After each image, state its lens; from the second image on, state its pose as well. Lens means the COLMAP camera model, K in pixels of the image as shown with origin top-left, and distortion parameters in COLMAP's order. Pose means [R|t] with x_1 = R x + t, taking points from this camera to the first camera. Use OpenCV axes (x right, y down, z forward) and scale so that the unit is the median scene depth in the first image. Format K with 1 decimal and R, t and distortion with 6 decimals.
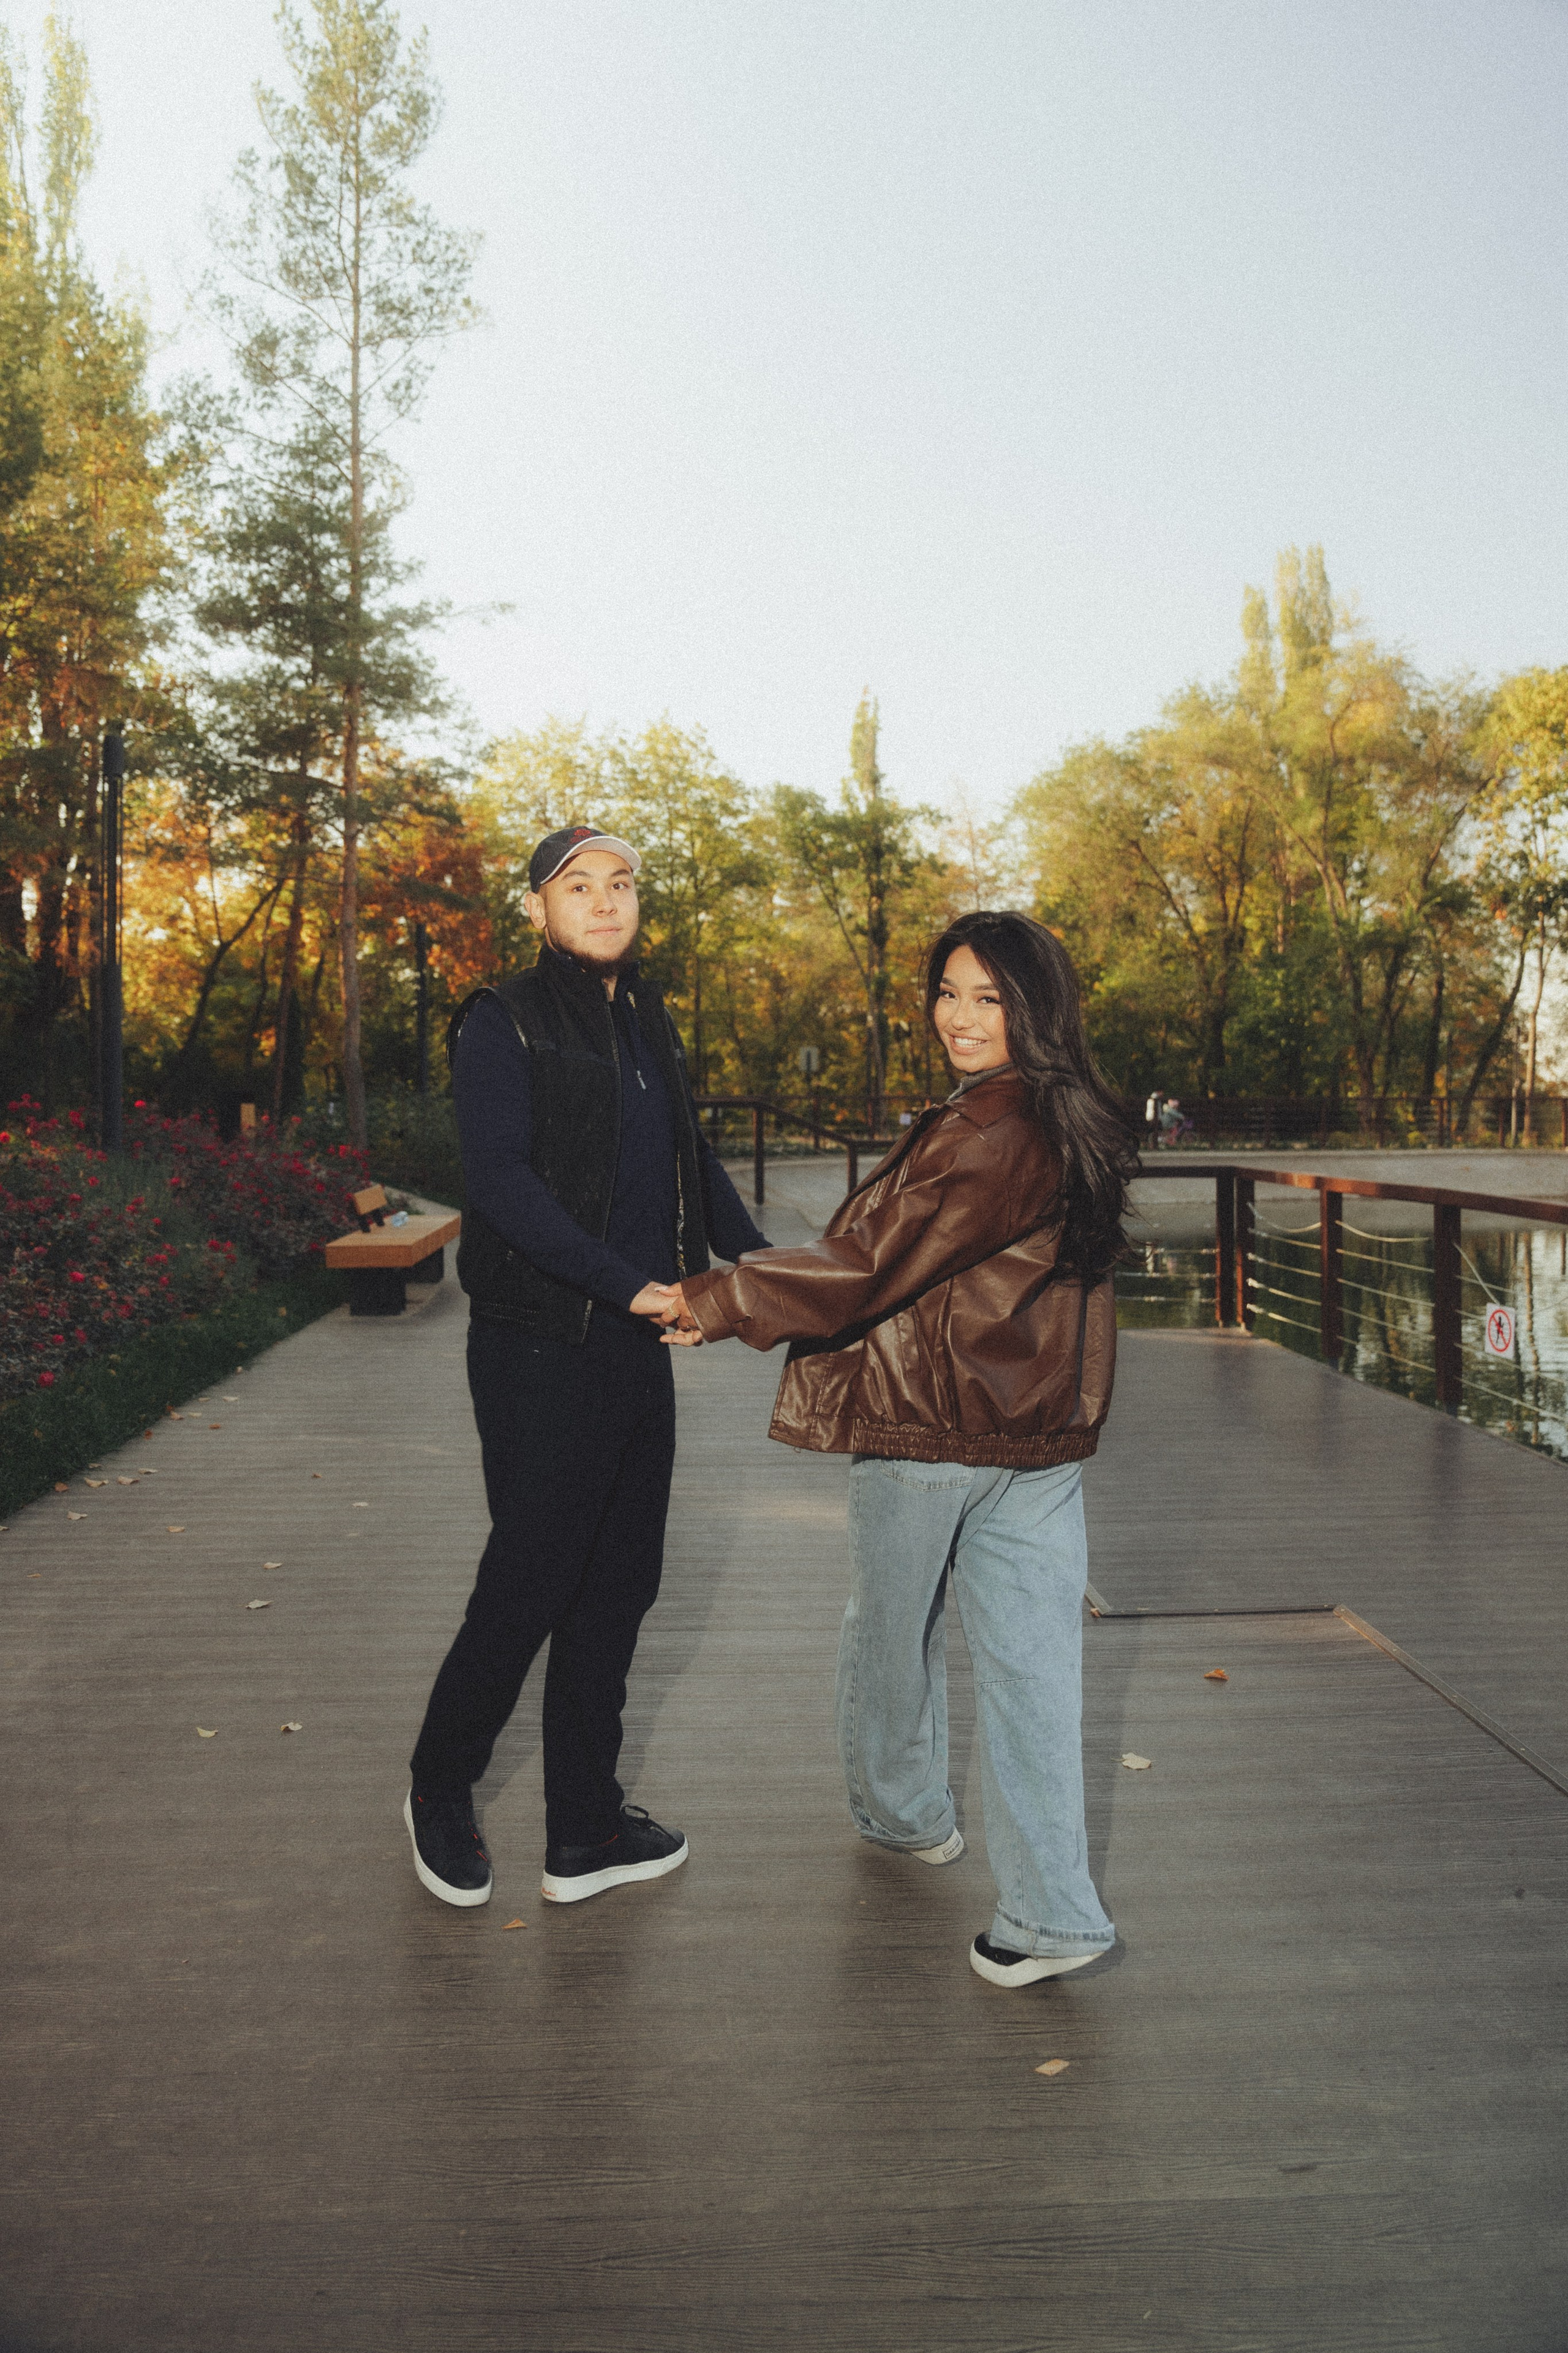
lens RADIAL K [[1746.5, 0, 788.8], [0, 1746.5, 1237.8], [0, 0, 1]] dist [-0.003700, -0.002045]
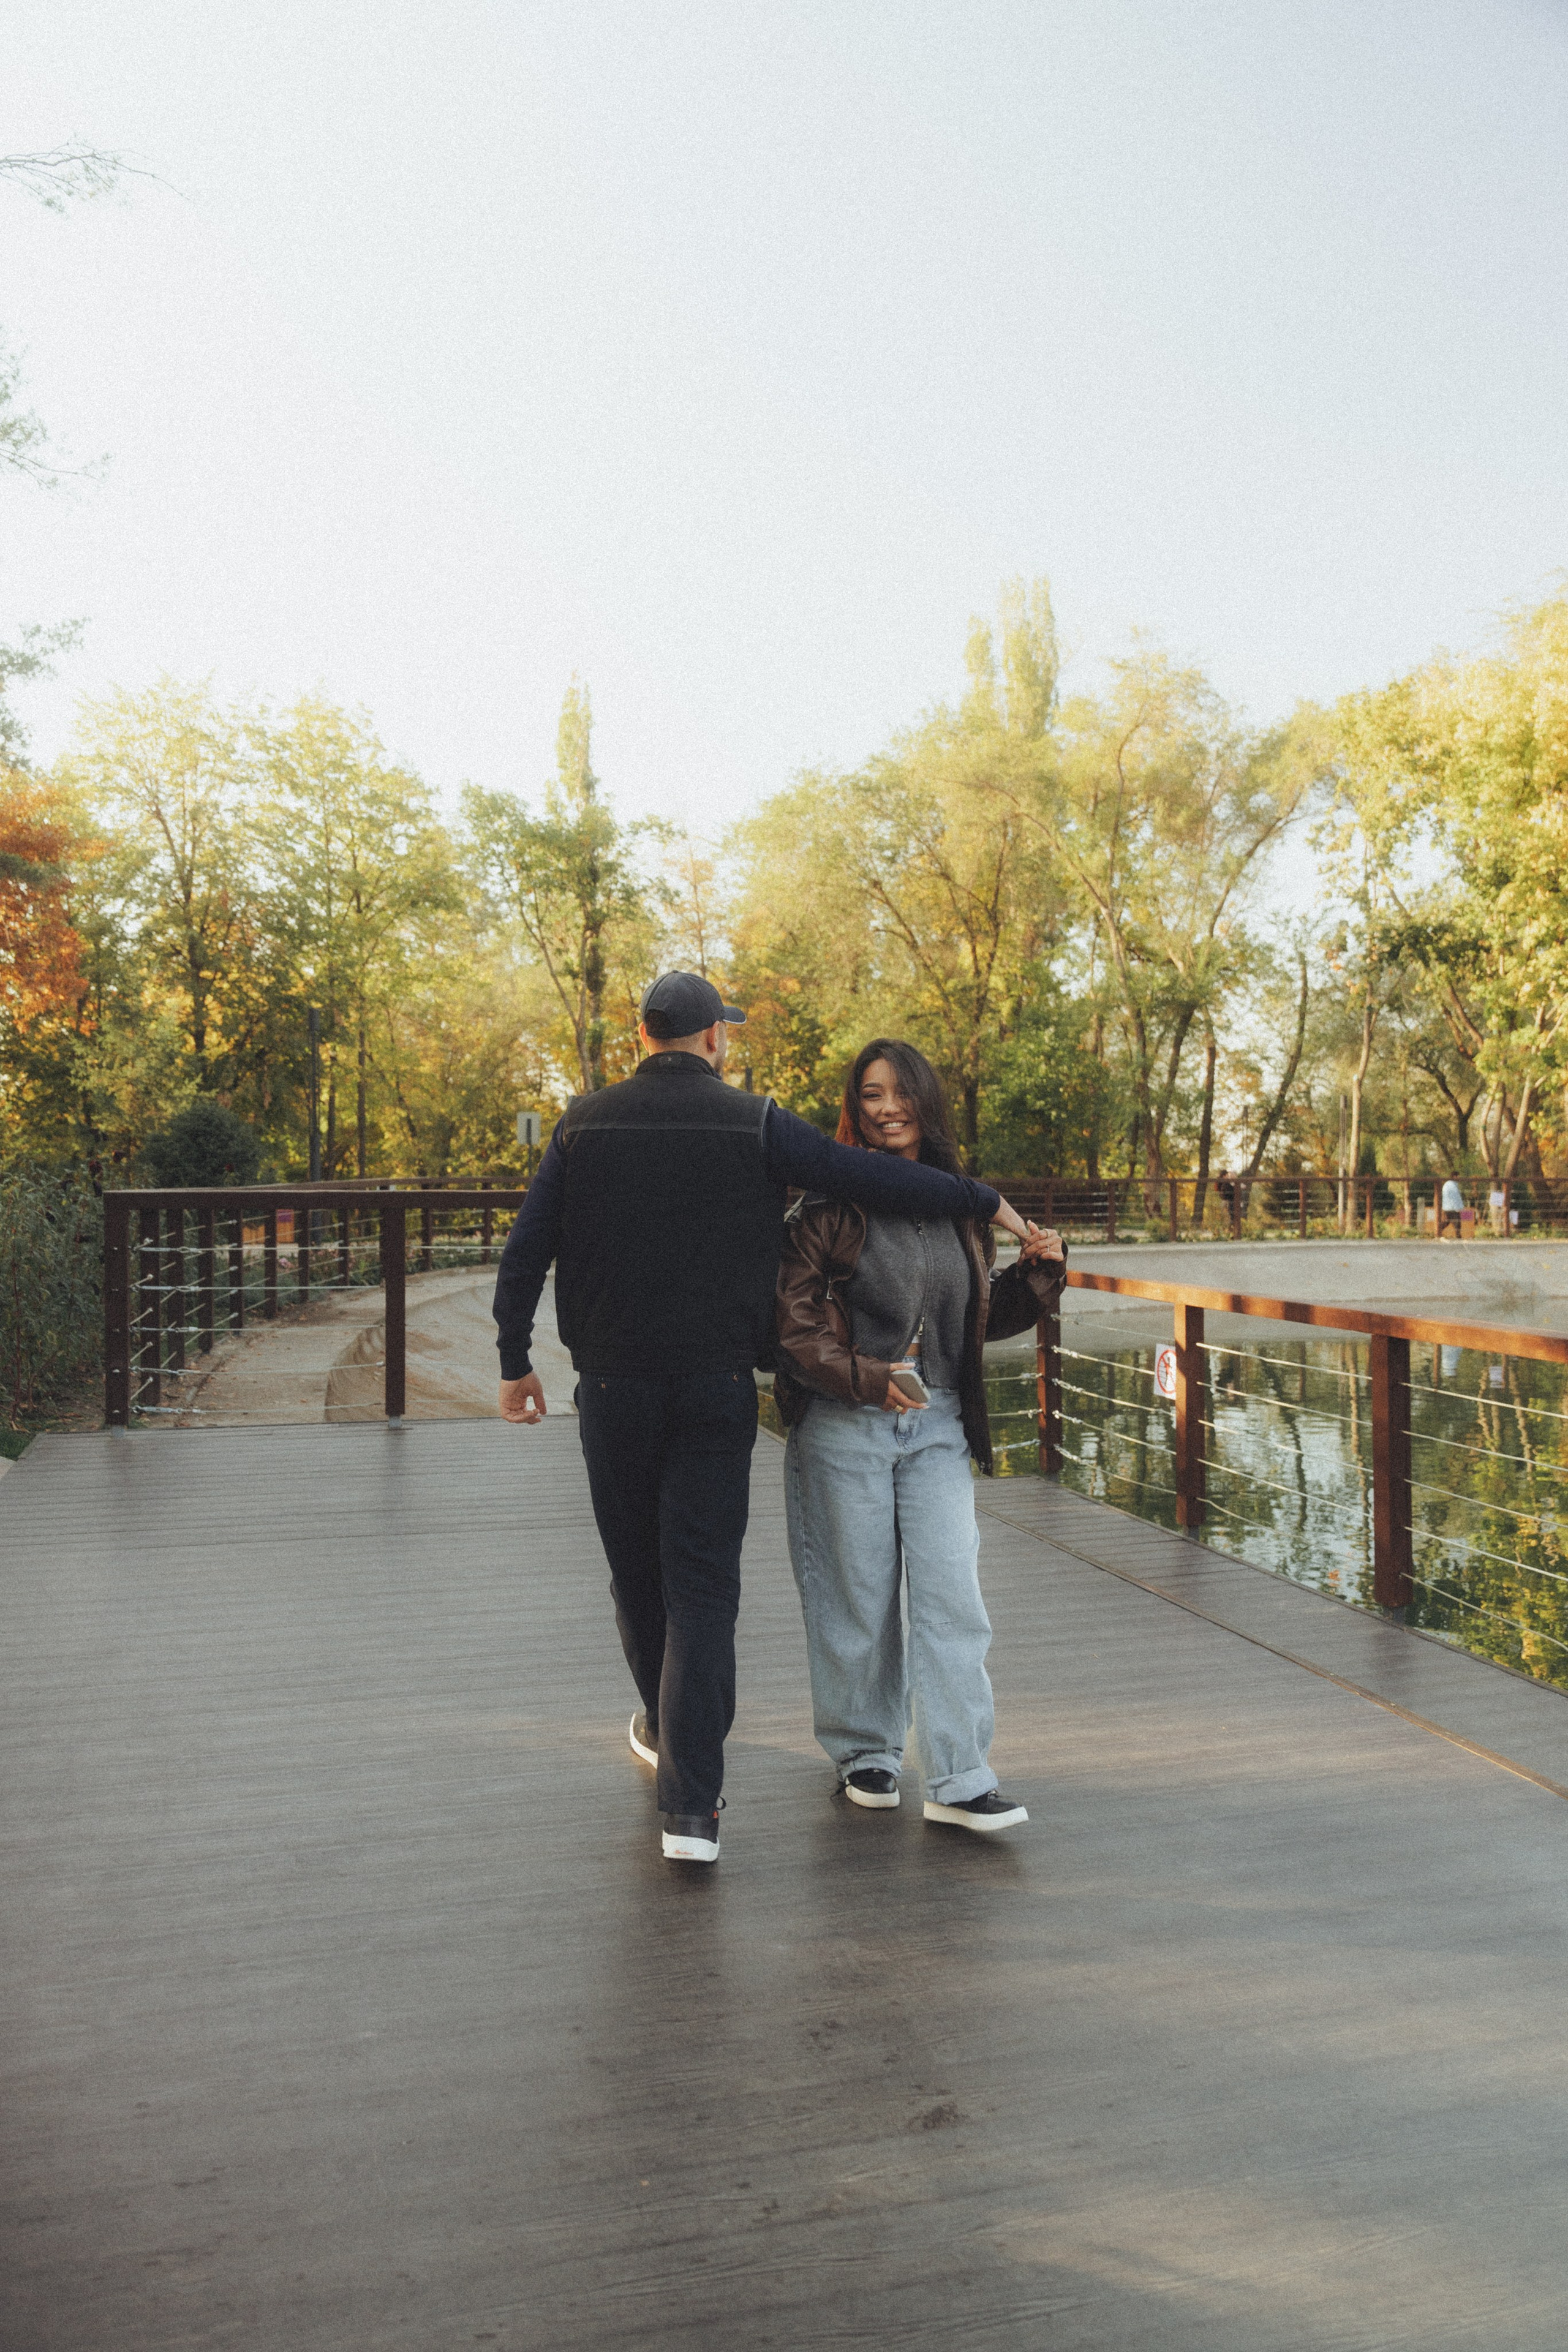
lens RADIAL K [[1745.9, 0, 788.8], [0, 1745.9, 1237.3], [0, 0, 1]] dist [-0.003700, -0.002045]
pose [[0.977585, -0.007729, 0.210399, -0.030799], [0.017353, 0.998884, -0.043937, -0.017271], [-0.209825, 0.046603, 0.976628, 0.205045]]
